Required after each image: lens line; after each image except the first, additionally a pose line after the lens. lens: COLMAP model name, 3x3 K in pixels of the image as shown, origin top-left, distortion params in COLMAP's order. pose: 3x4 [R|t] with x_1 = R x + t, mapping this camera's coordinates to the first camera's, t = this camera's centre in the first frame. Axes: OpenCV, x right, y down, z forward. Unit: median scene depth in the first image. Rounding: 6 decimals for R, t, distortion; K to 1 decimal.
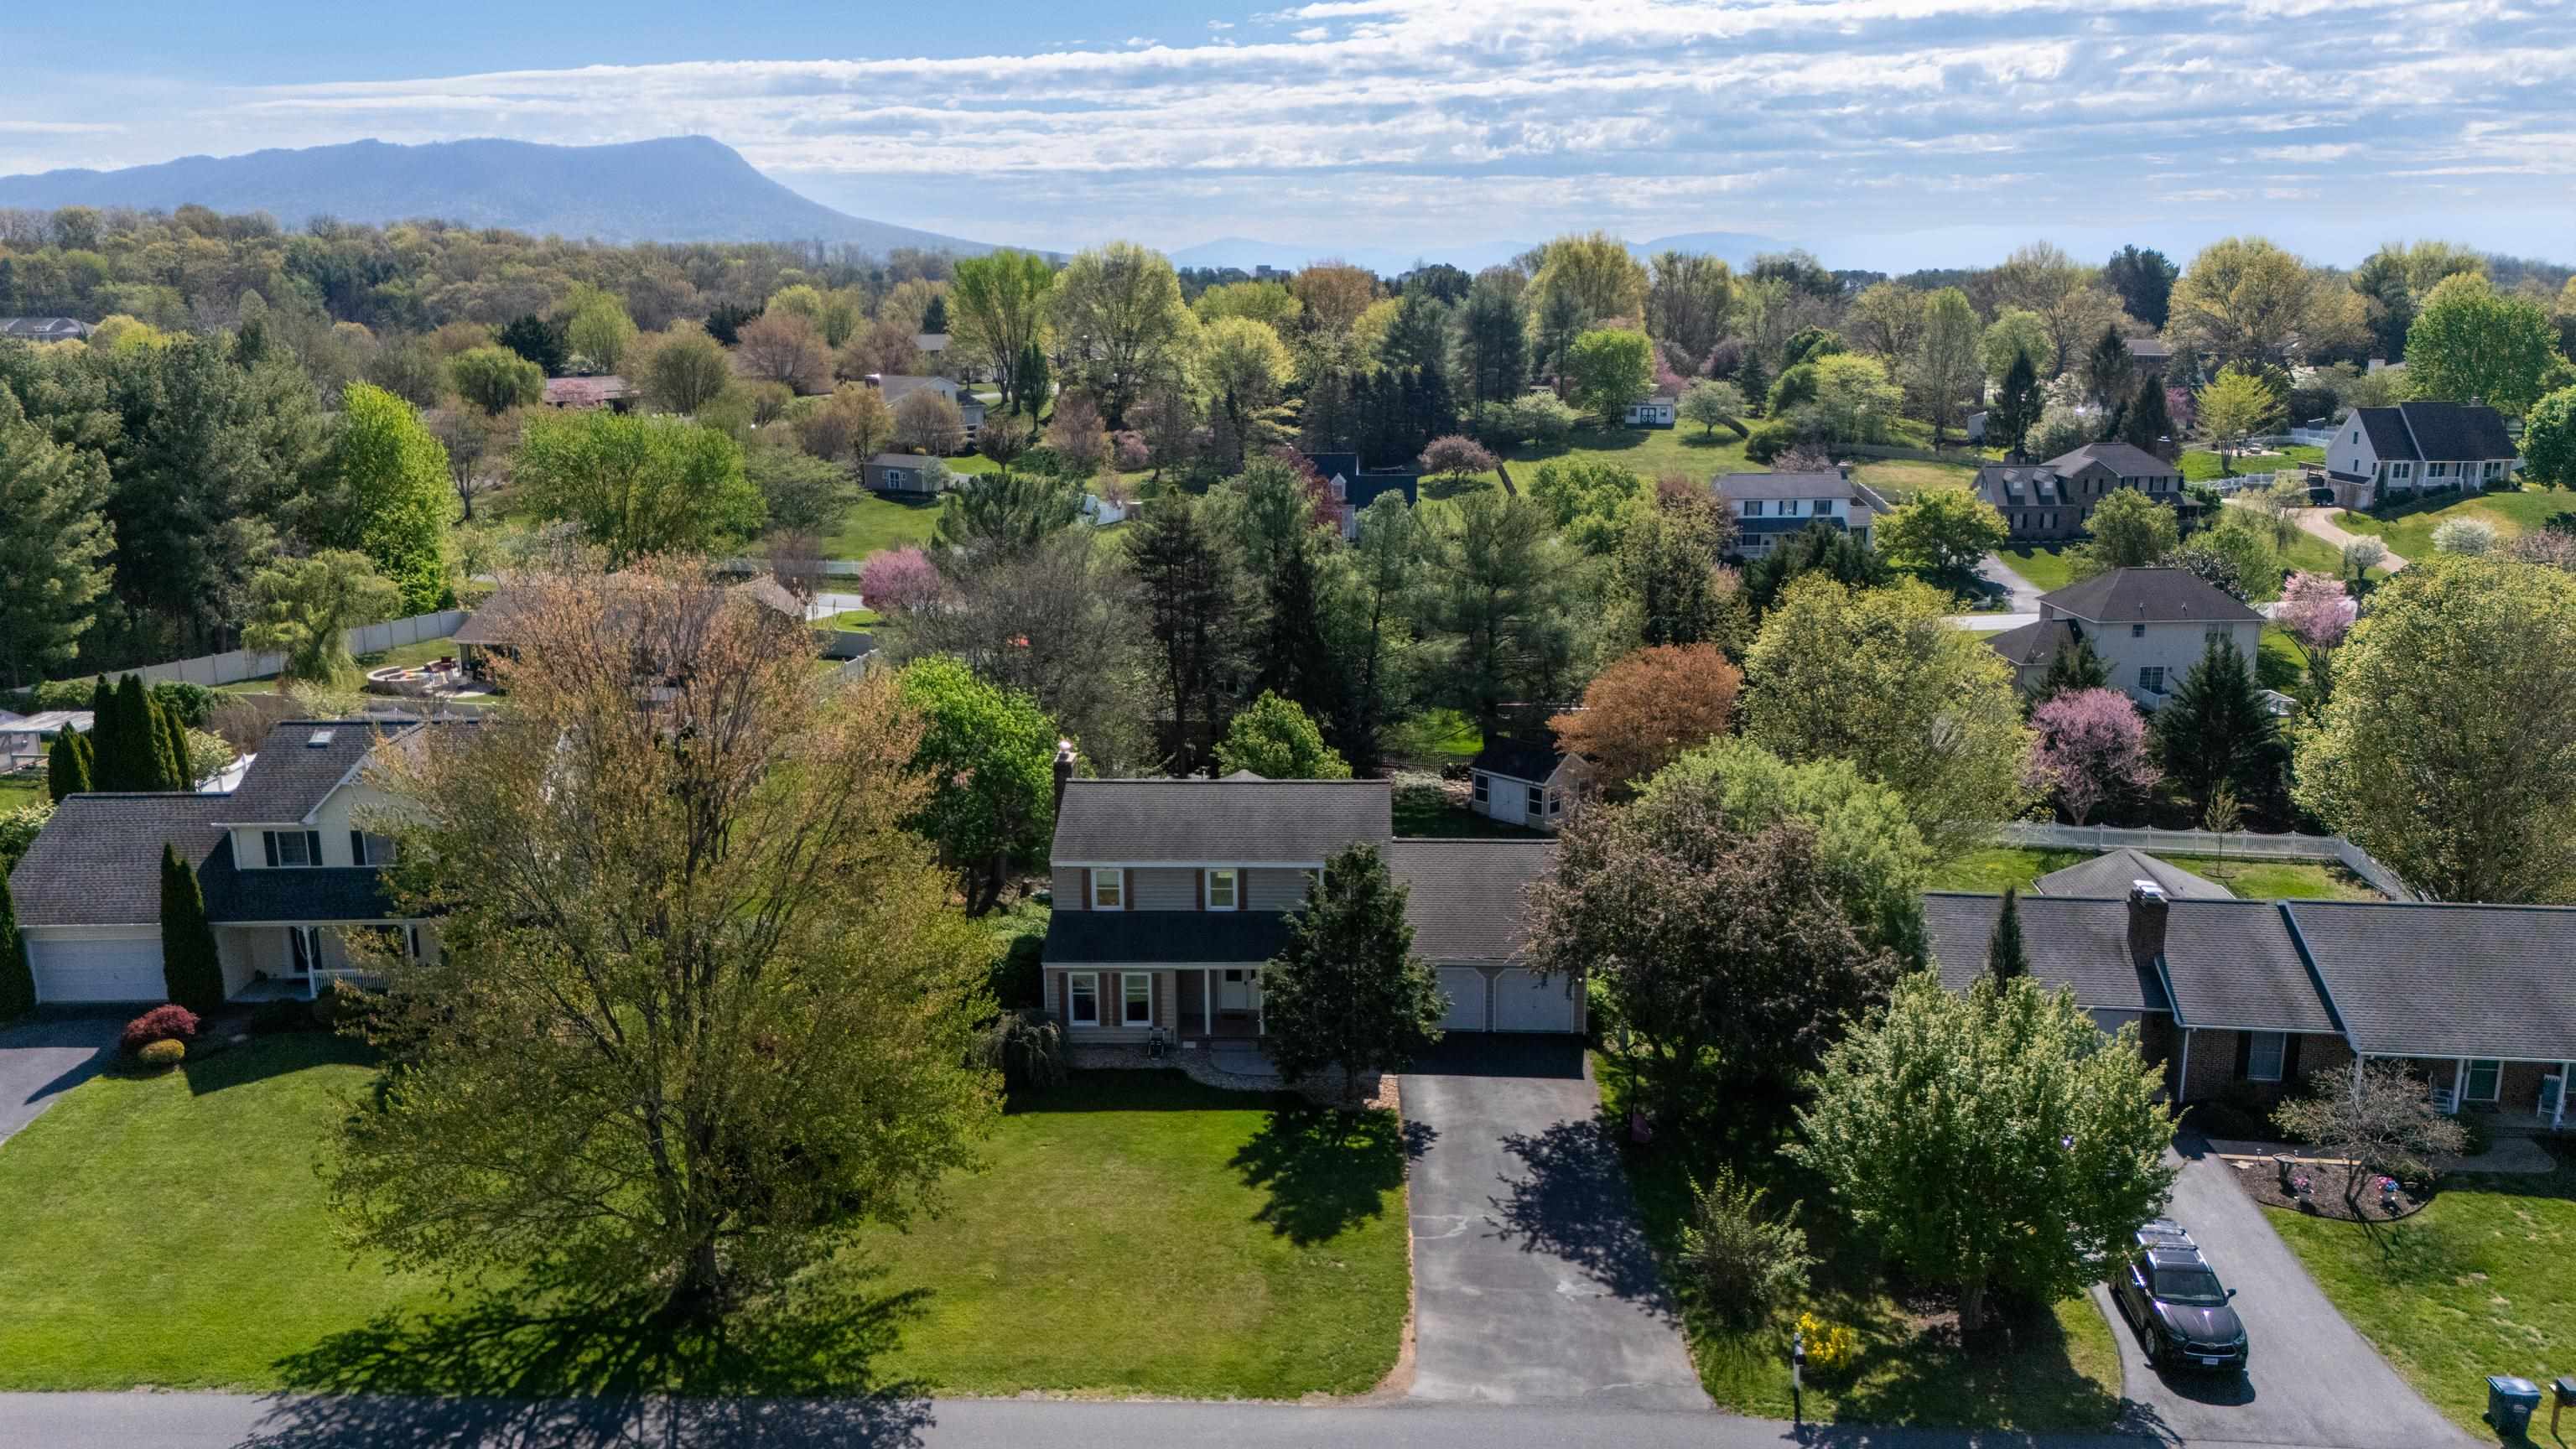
lens RADIAL K [[1857.2, 0, 1290.3], [0, 1857.2, 736.7], [0, 0, 1]] dist [0.076724, -0.004539]
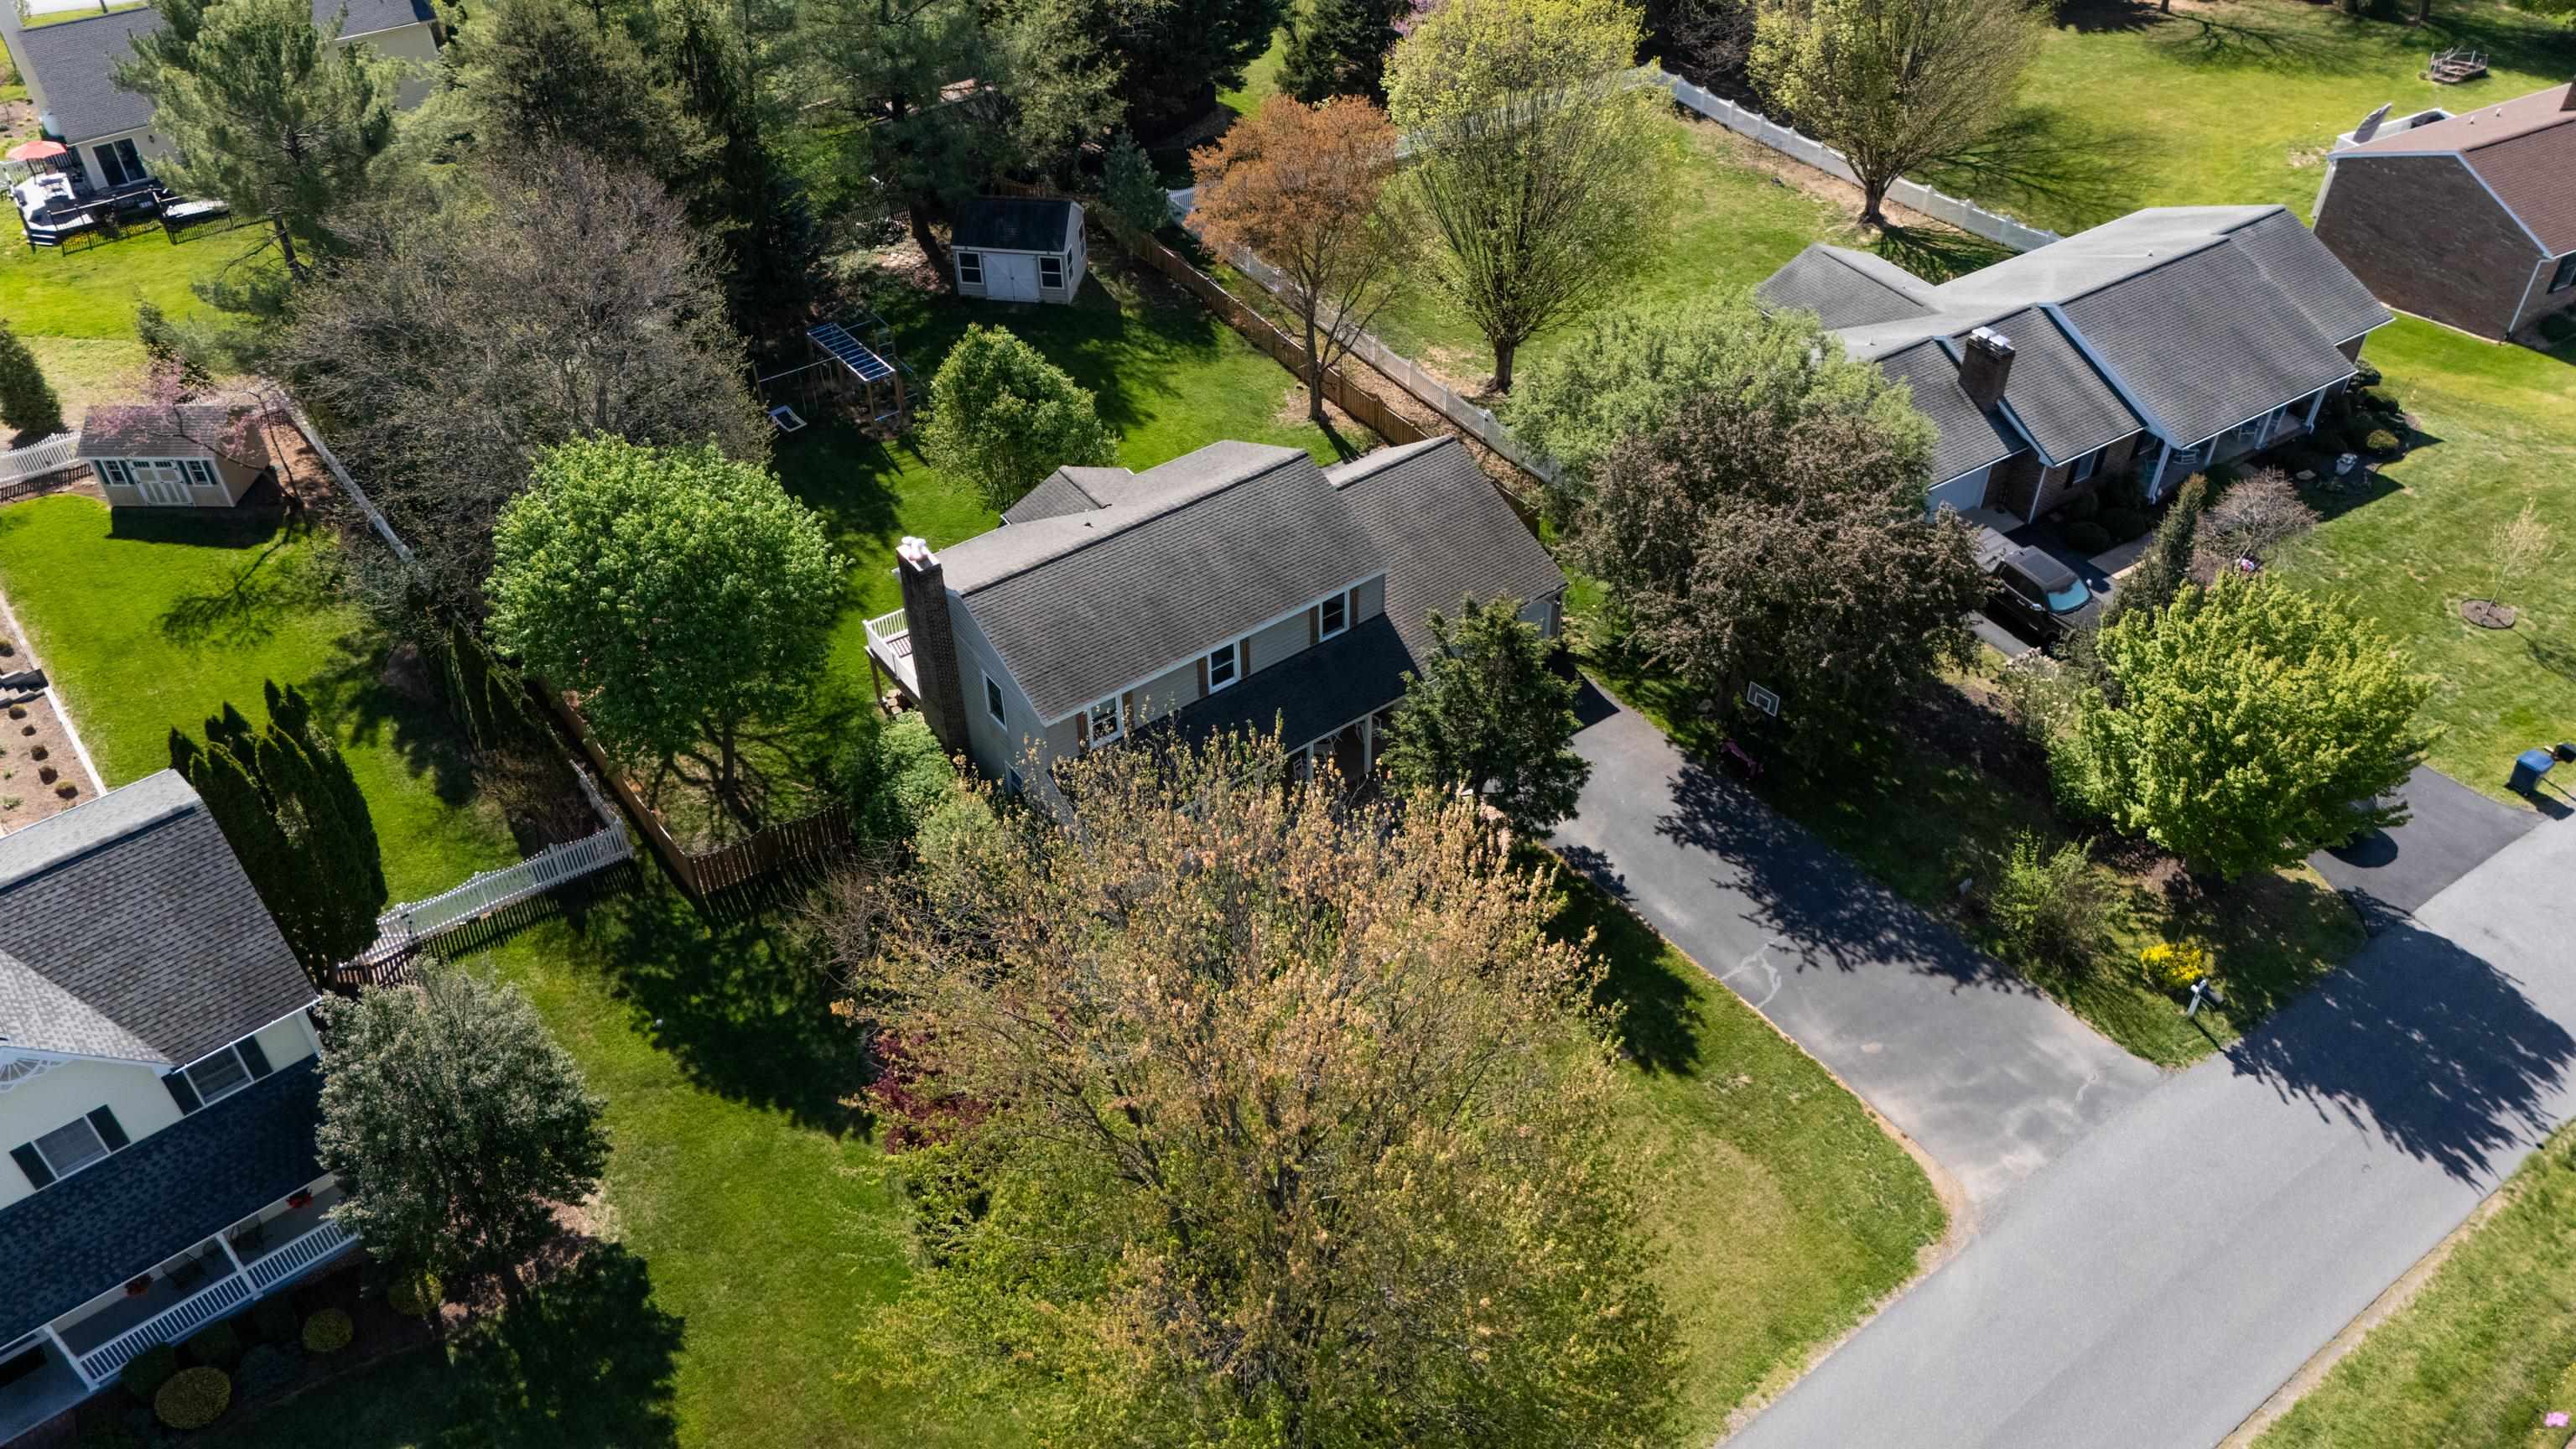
lens RADIAL K [[1856.6, 0, 1288.0], [0, 1856.6, 724.5], [0, 0, 1]] dist [0.043222, -0.002294]
pose [[0.788555, -0.407914, 0.460203, -0.509950], [0.158222, 0.857725, 0.489156, -0.370534], [-0.594262, -0.312912, 0.740904, 0.464776]]
